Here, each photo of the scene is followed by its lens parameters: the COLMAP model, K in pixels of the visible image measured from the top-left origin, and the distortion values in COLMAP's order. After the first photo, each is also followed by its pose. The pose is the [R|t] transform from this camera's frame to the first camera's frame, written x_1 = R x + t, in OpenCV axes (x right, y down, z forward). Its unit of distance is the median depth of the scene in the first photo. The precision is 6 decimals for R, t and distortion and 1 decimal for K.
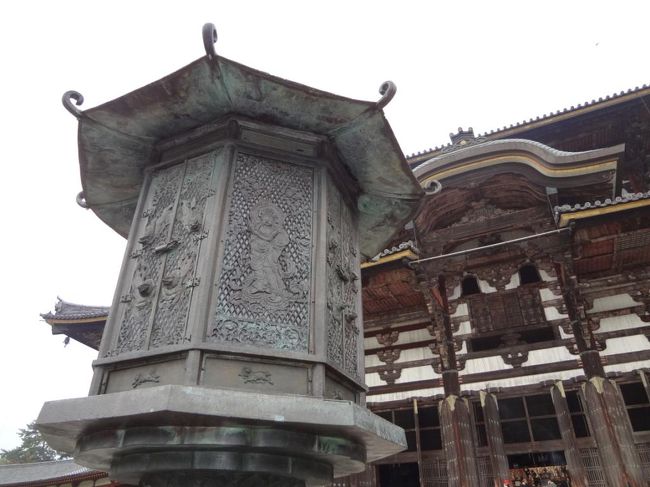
lens RADIAL K [[482.4, 0, 325.6], [0, 482.4, 244.2], [0, 0, 1]] dist [-0.050806, 0.008852]
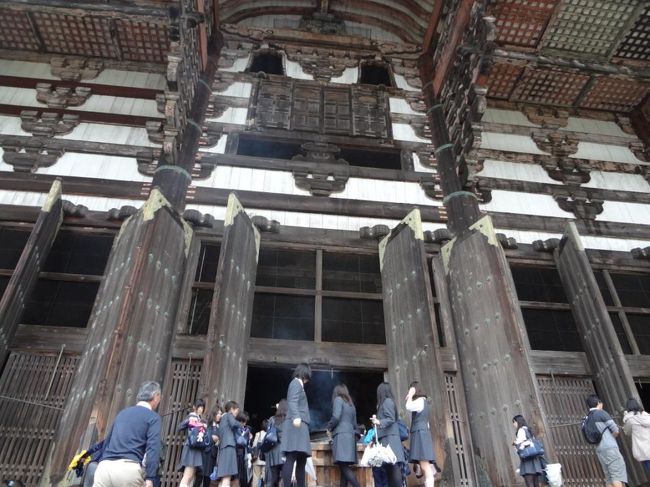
lens RADIAL K [[482.4, 0, 323.7], [0, 482.4, 243.2], [0, 0, 1]] dist [-0.050806, 0.008852]
pose [[0.851598, 0.310196, 0.422563, 0.220302], [-0.287280, 0.950457, -0.118754, 0.351493], [-0.438465, -0.020263, 0.898520, 0.574609]]
